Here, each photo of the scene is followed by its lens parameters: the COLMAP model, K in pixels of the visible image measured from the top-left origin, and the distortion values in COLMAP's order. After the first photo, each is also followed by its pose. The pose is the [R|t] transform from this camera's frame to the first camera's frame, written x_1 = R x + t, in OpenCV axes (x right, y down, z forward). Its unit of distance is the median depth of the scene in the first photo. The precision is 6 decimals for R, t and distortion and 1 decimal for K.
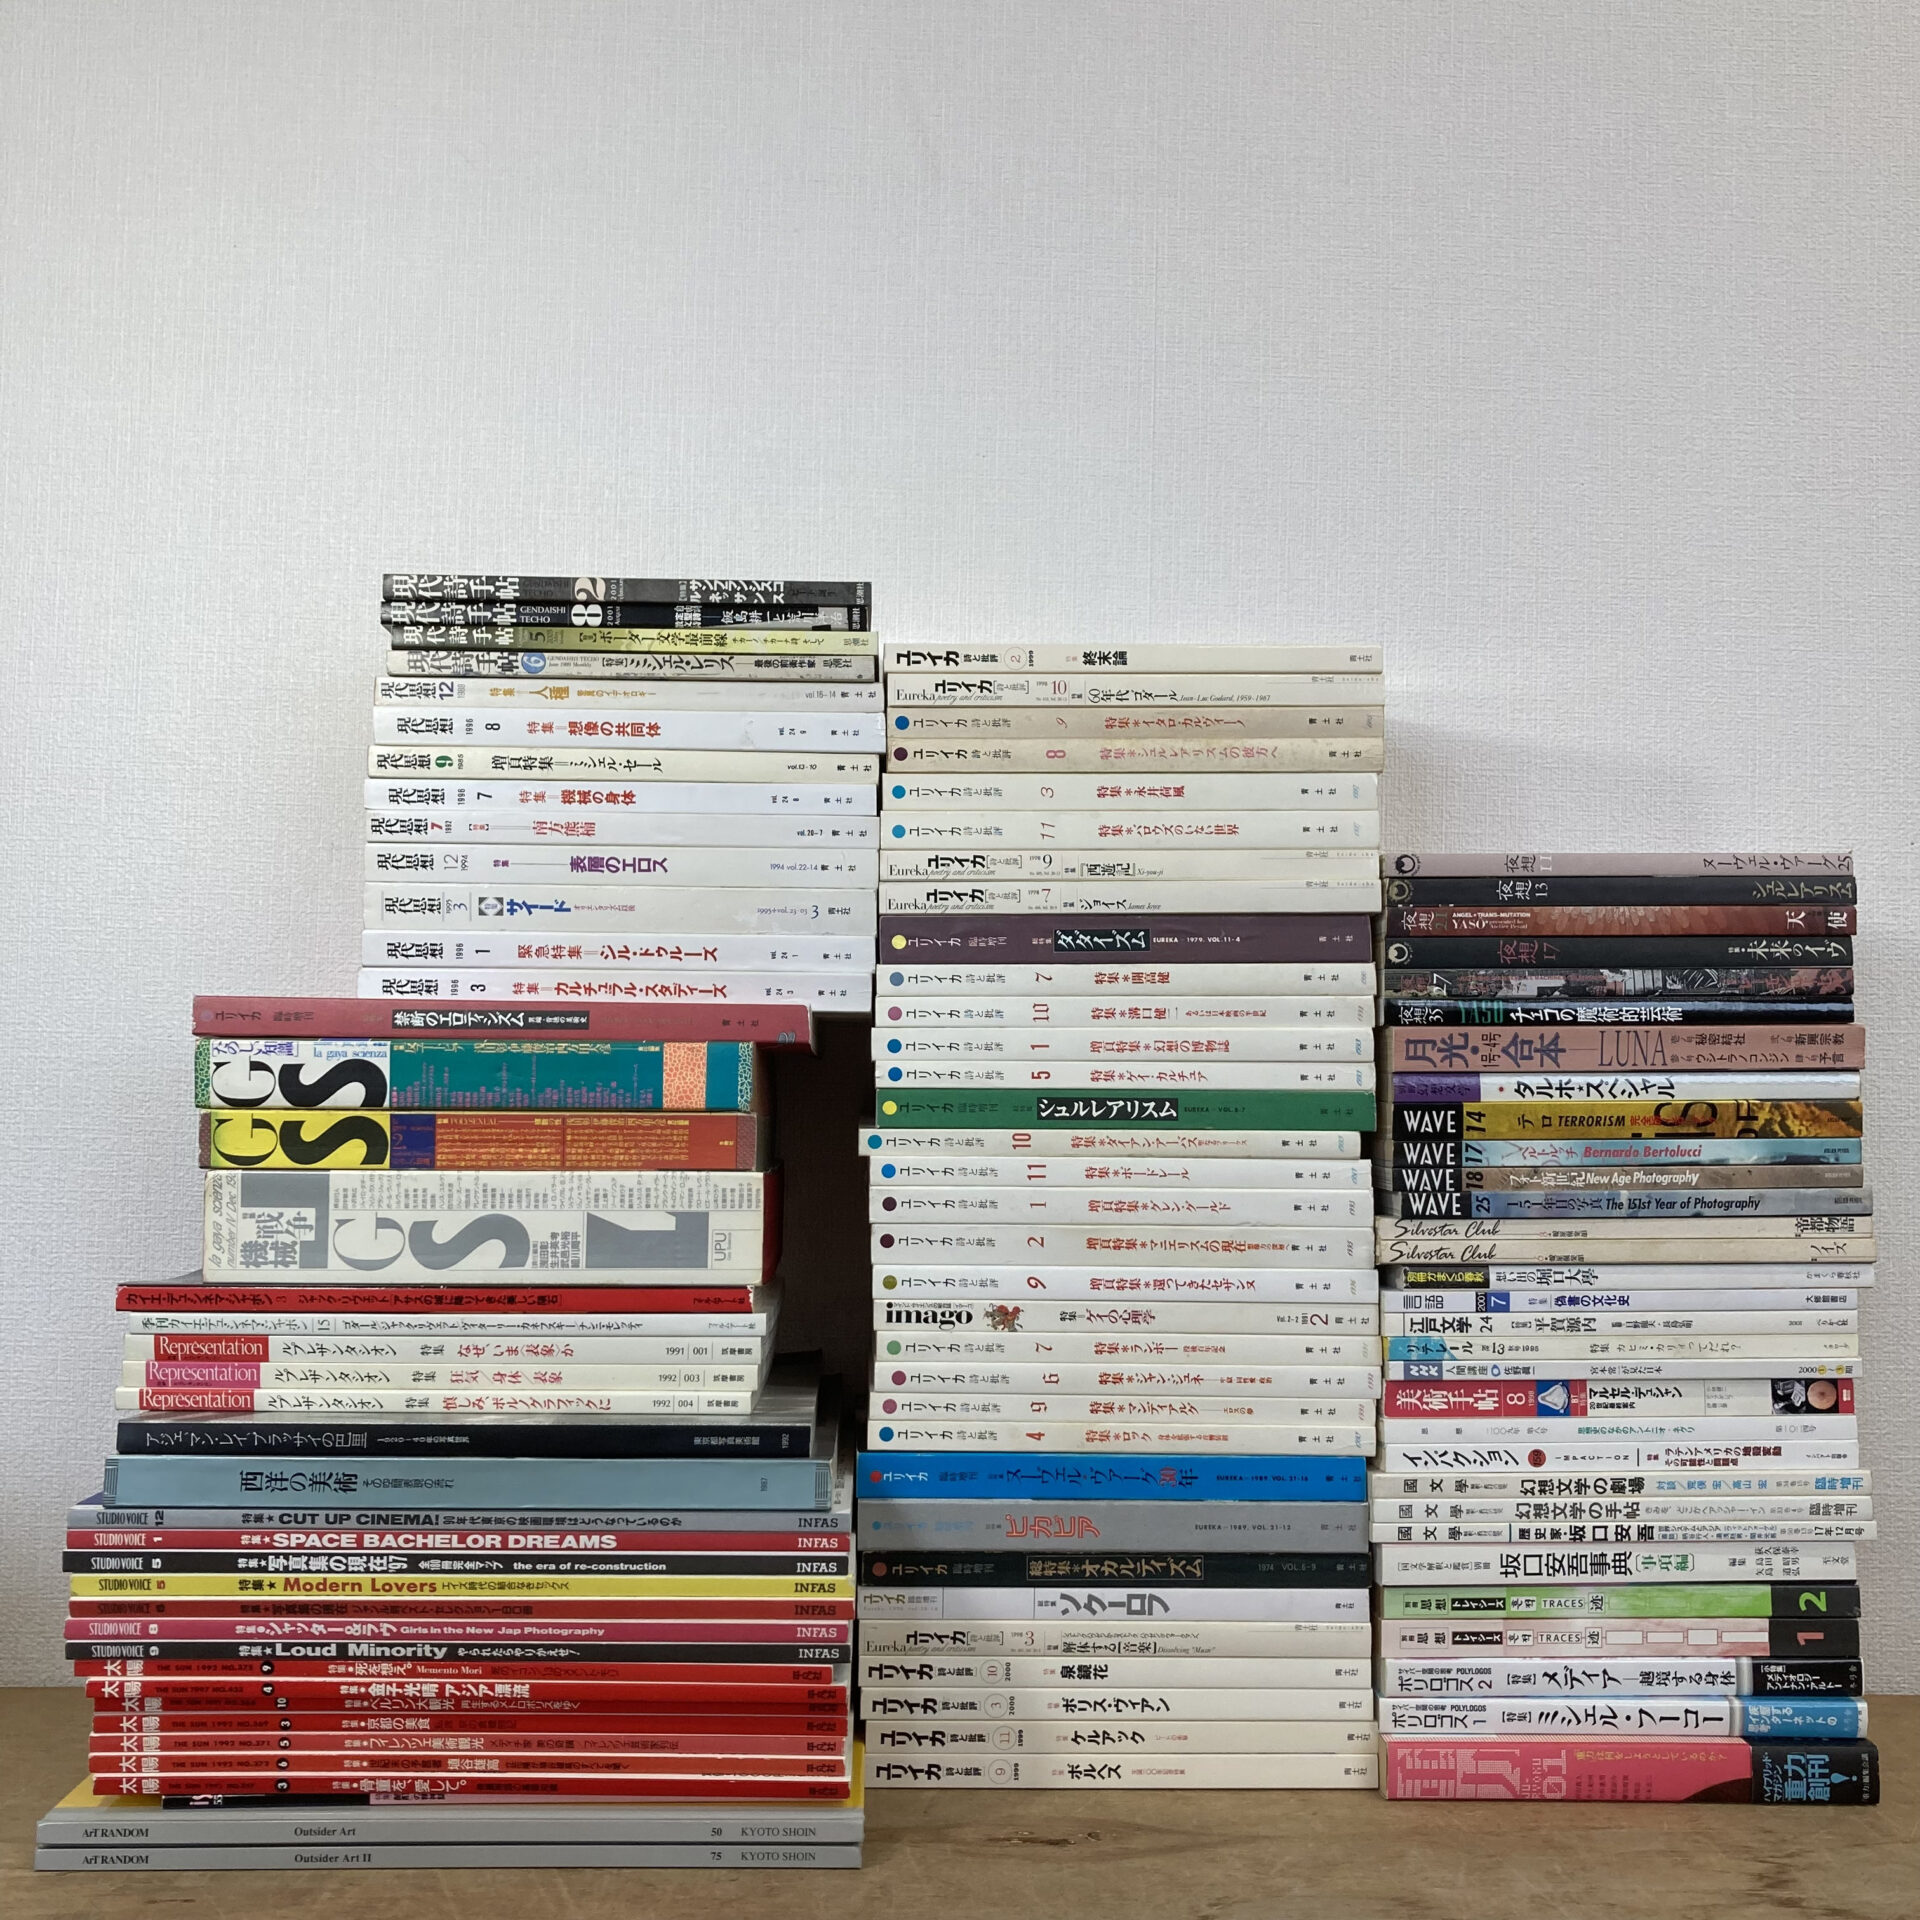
lens RADIAL K [[2515.2, 0, 961.0], [0, 2515.2, 963.1], [0, 0, 1]] dist [0.040383, 0.000000]
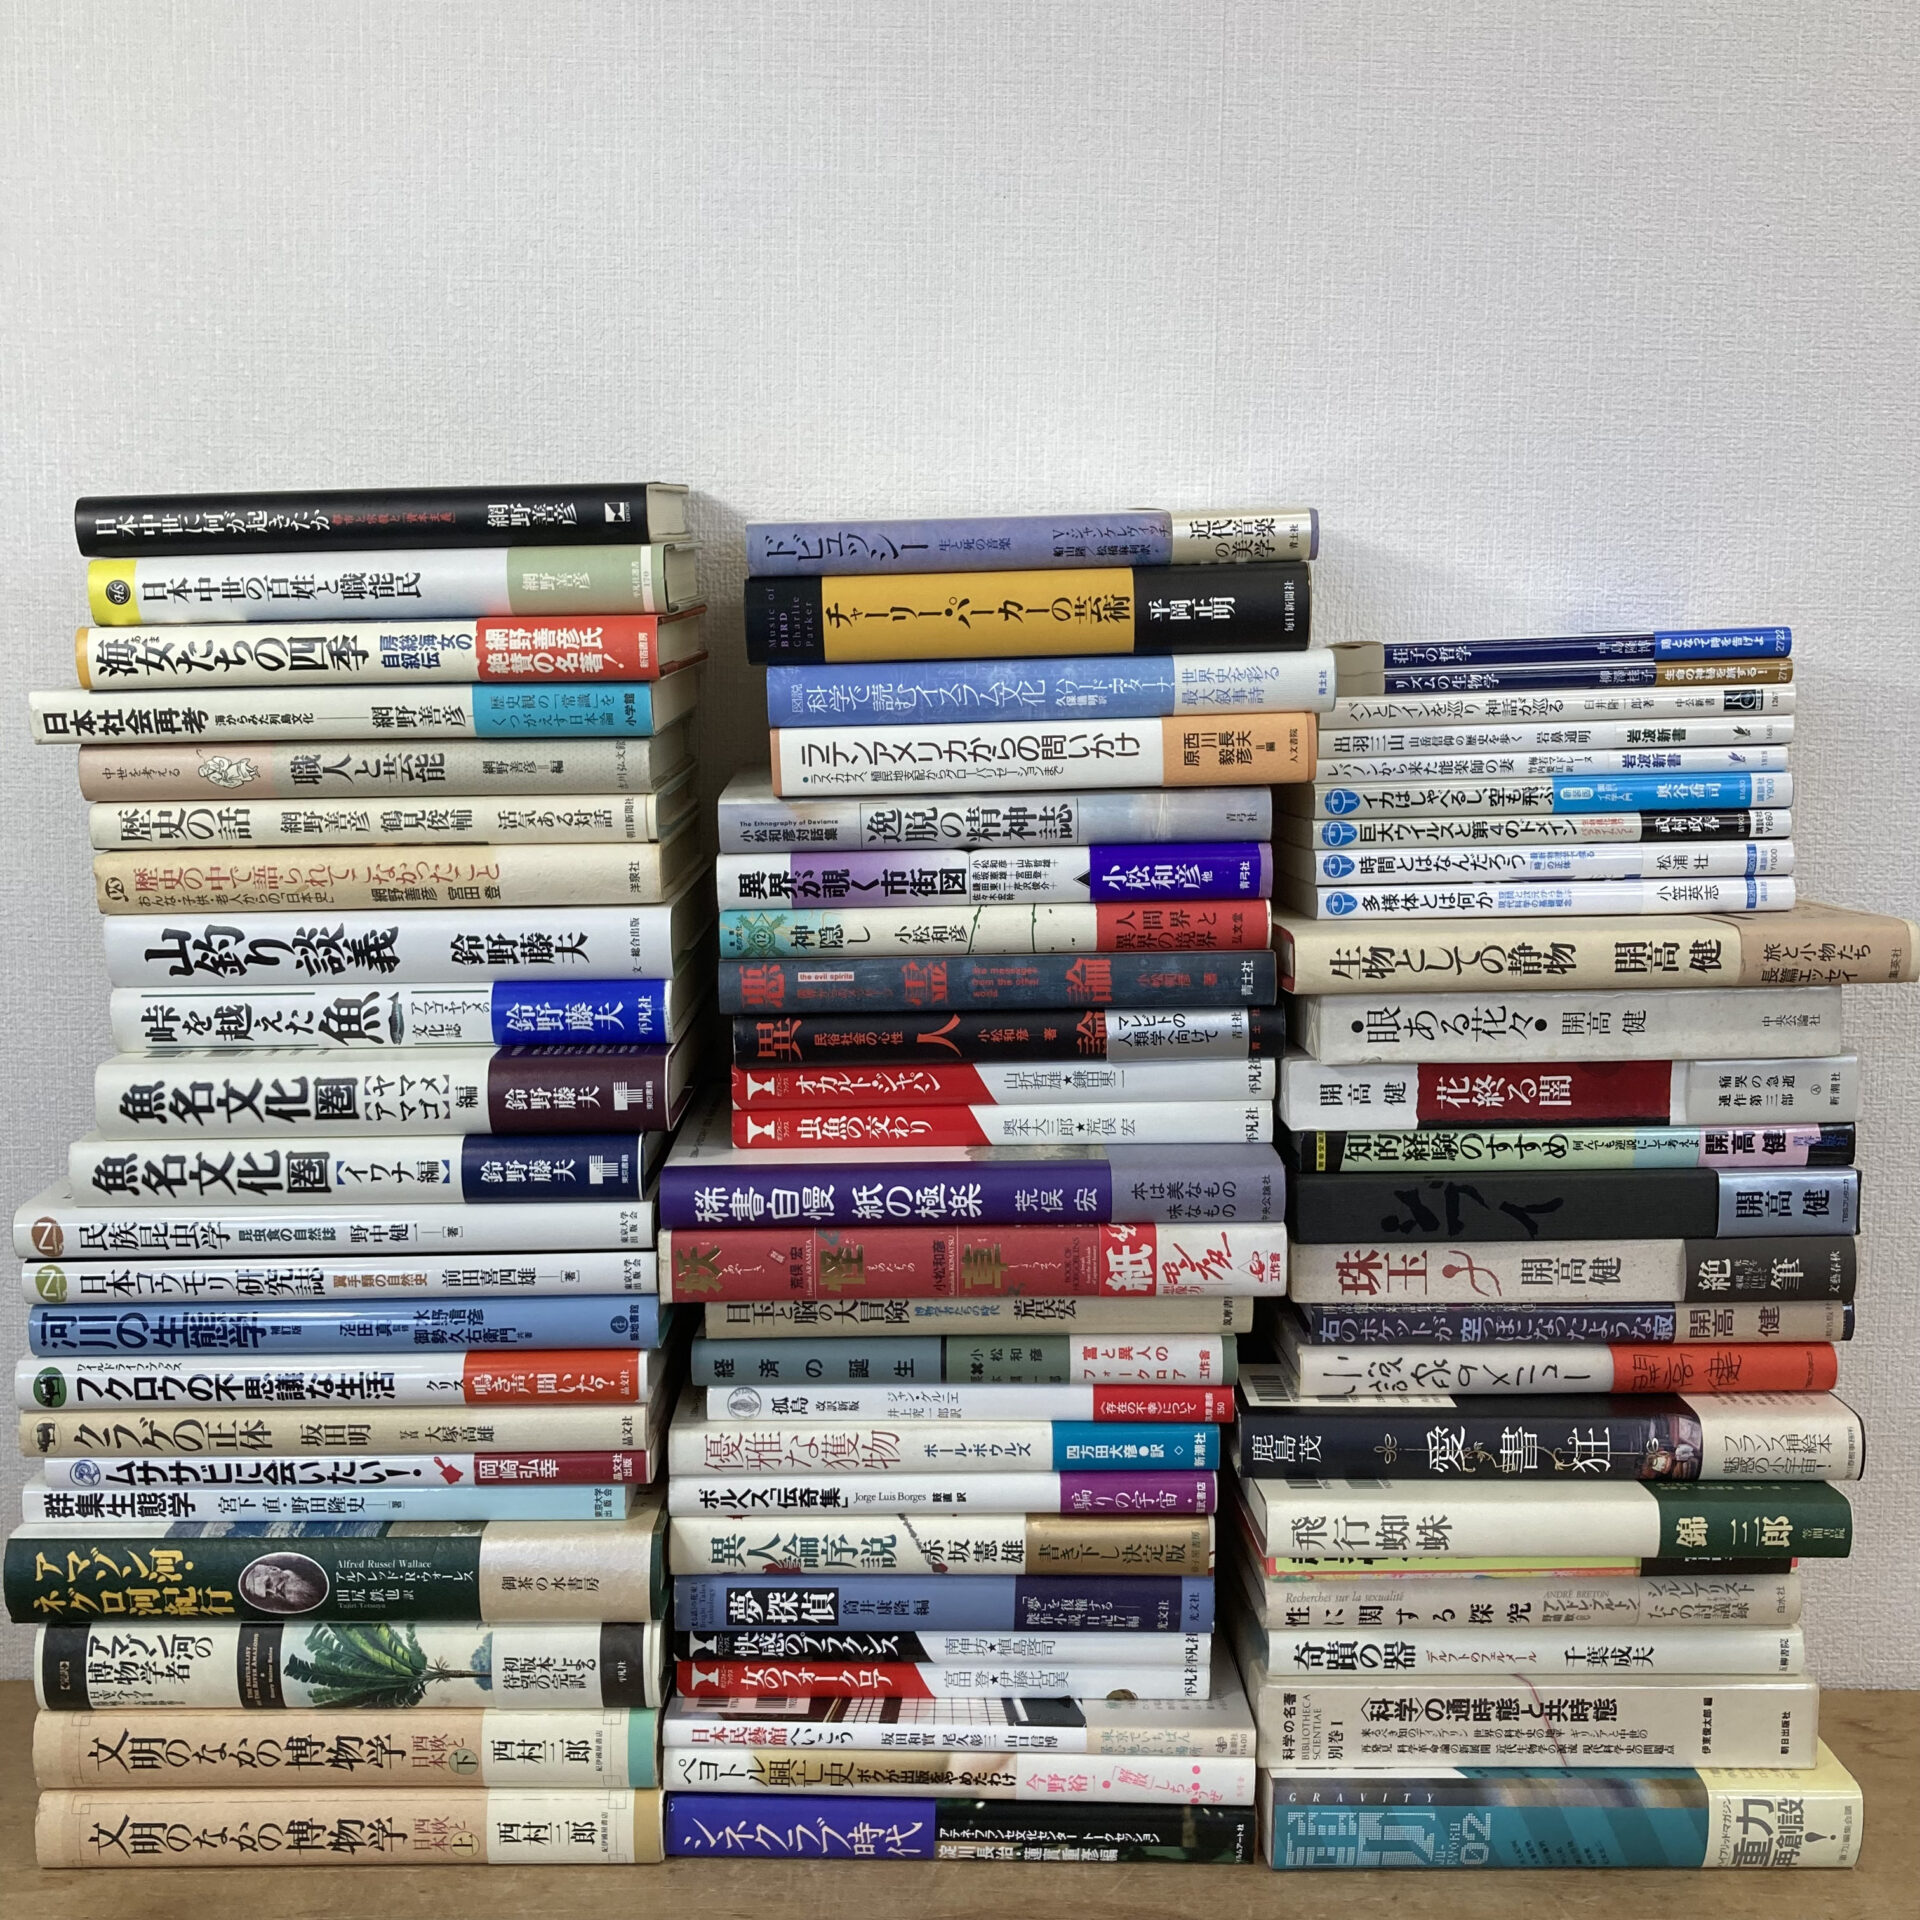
lens RADIAL K [[2515.2, 0, 959.8], [0, 2515.2, 961.4], [0, 0, 1]] dist [0.040383, 0.000000]
pose [[0.999963, -0.006404, -0.005699, -0.001992], [0.006670, 0.998825, 0.048007, -0.000500], [0.005385, -0.048043, 0.998831, 0.198860]]
